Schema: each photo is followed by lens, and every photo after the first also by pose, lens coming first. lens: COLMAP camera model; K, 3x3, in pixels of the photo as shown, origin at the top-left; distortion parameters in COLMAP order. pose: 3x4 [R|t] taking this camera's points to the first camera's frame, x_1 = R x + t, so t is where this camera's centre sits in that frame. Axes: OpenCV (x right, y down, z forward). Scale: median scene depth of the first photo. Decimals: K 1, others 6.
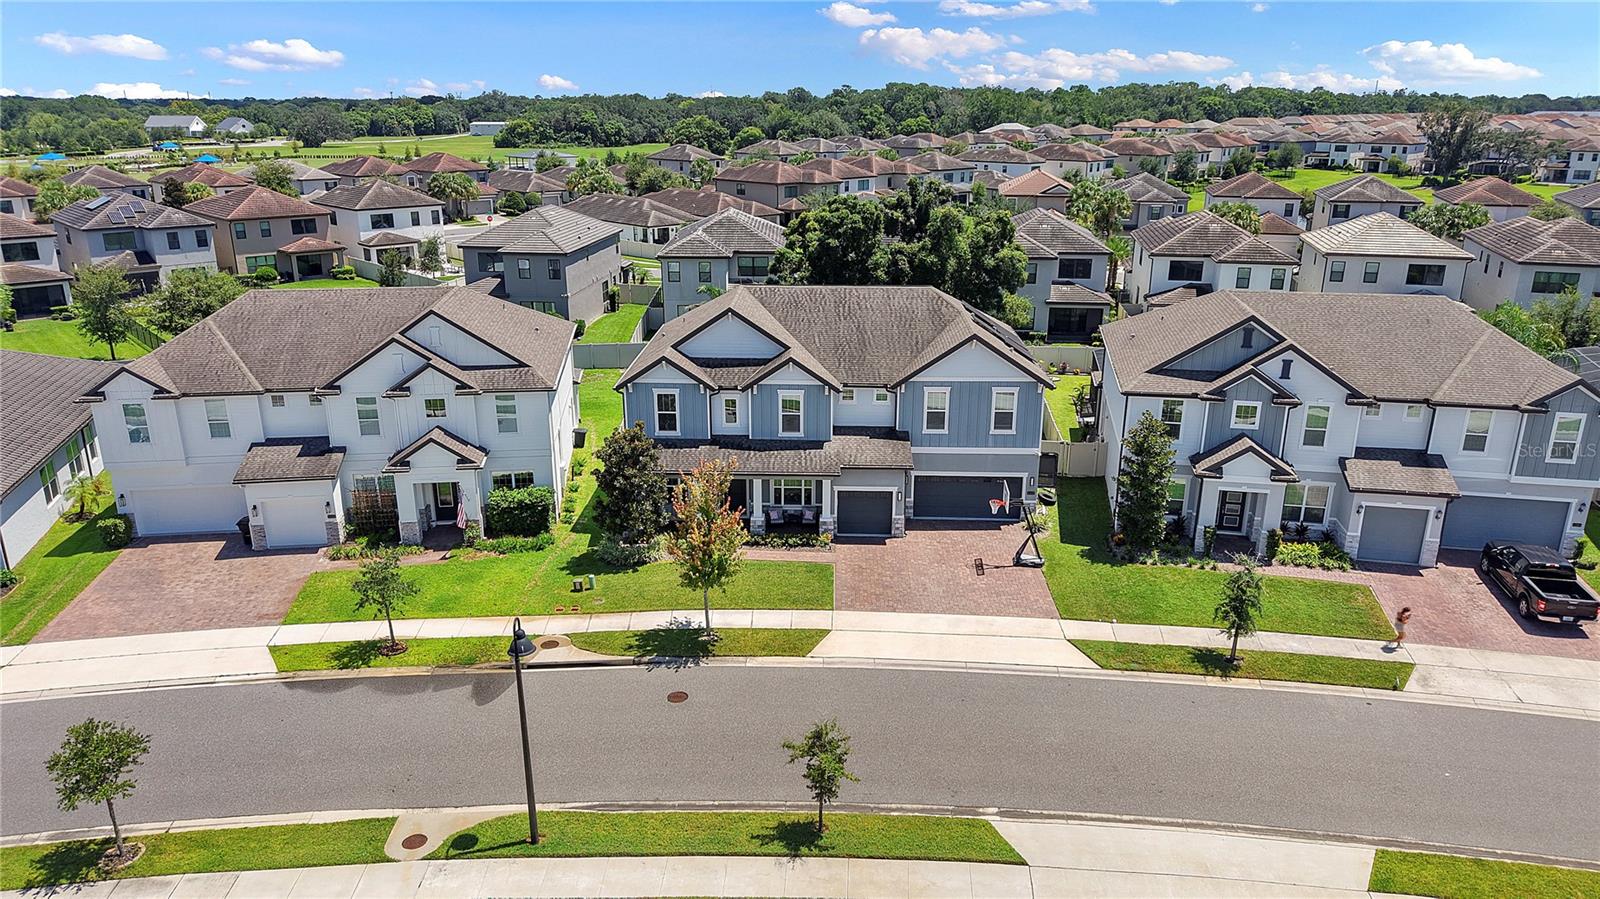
lens RADIAL K [[1066.4, 0, 800.0], [0, 1066.4, 449.5], [0, 0, 1]] dist [0.058278, -0.062659]
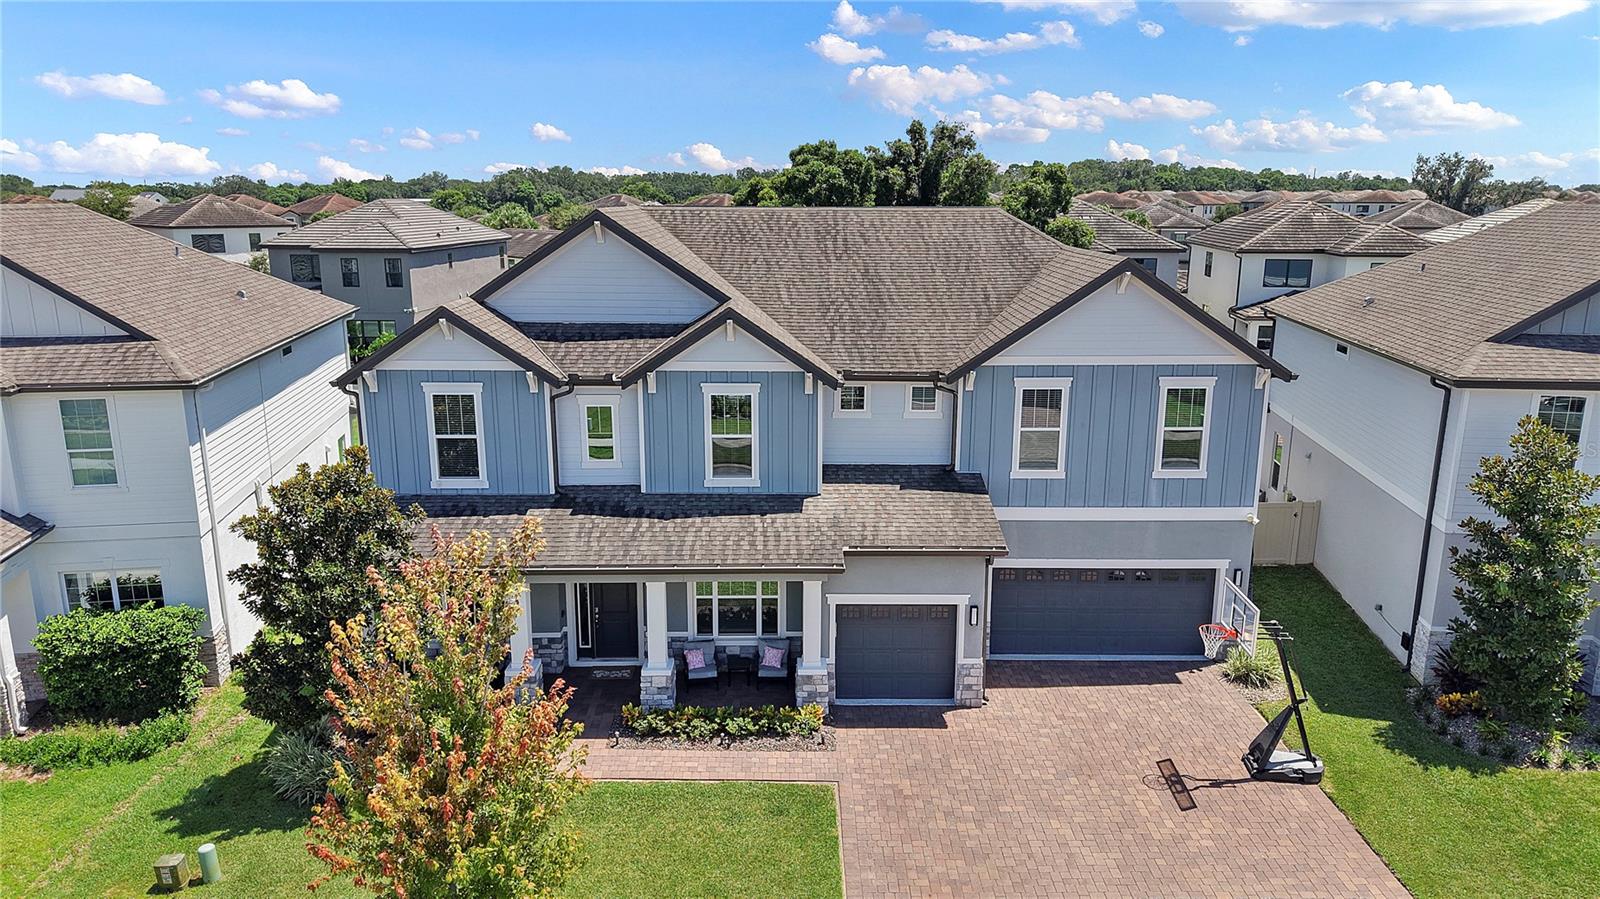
lens RADIAL K [[1069.2, 0, 800.0], [0, 1069.2, 449.5], [0, 0, 1]] dist [0.041866, -0.043916]
pose [[0.998945, -0.008934, 0.045043, 0.000309], [0.012607, 0.996557, -0.081941, 0.010081], [-0.044155, 0.082422, 0.995619, 0.545358]]
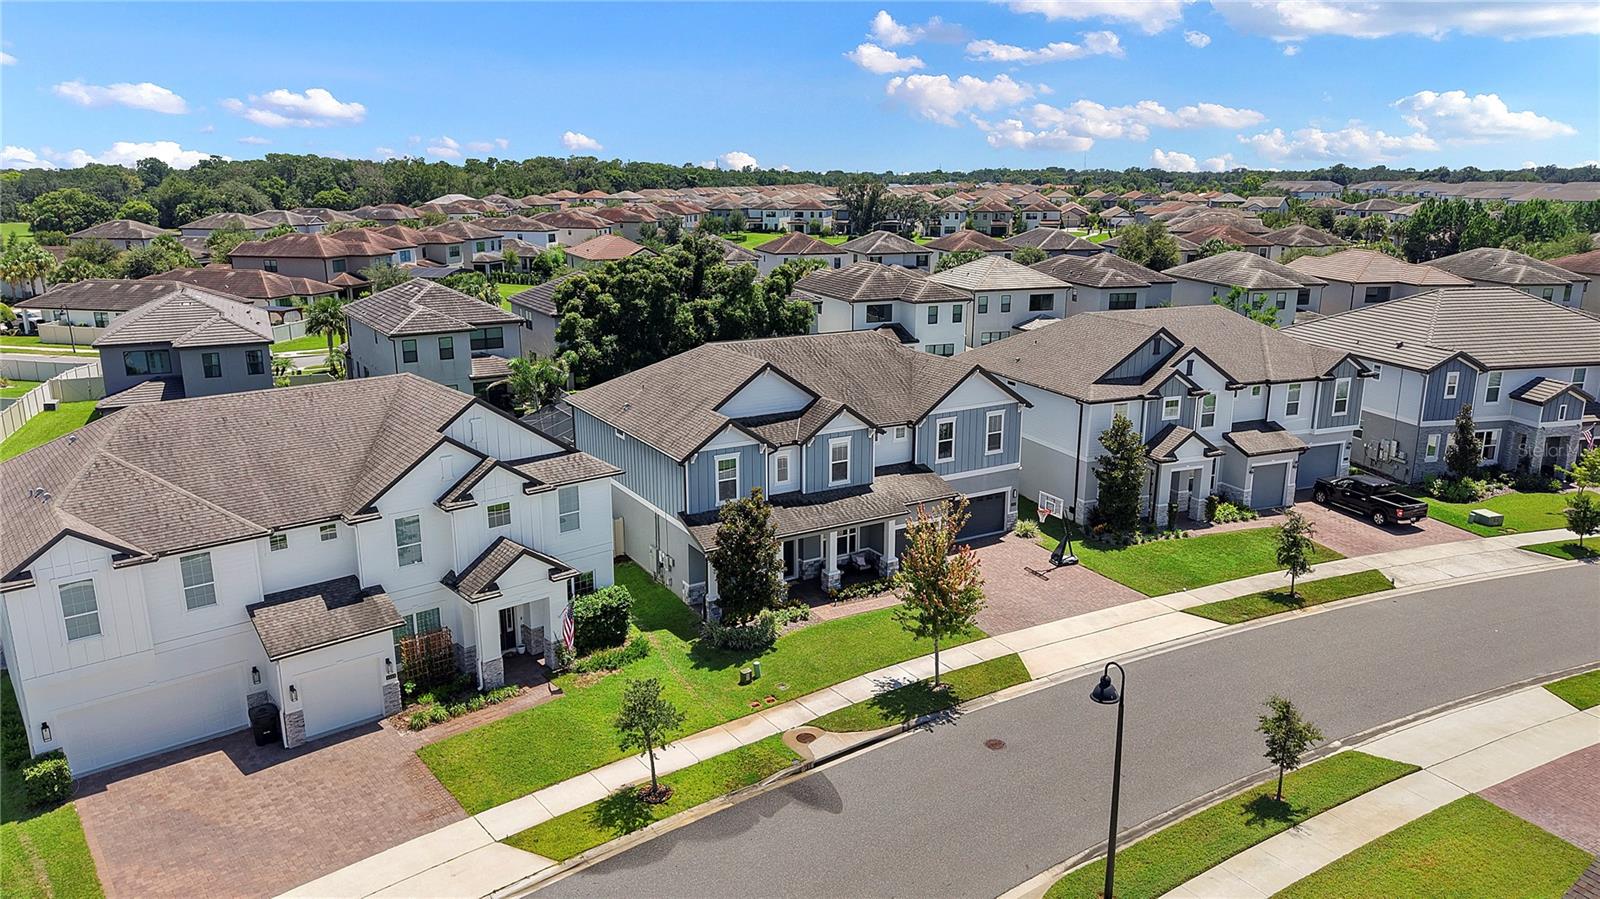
lens RADIAL K [[1069.2, 0, 800.0], [0, 1069.2, 449.5], [0, 0, 1]] dist [0.041866, -0.043916]
pose [[0.842273, -0.134980, 0.521878, -0.559881], [0.168387, 0.985577, -0.016853, -0.034911], [-0.512076, 0.102073, 0.852853, 0.176125]]
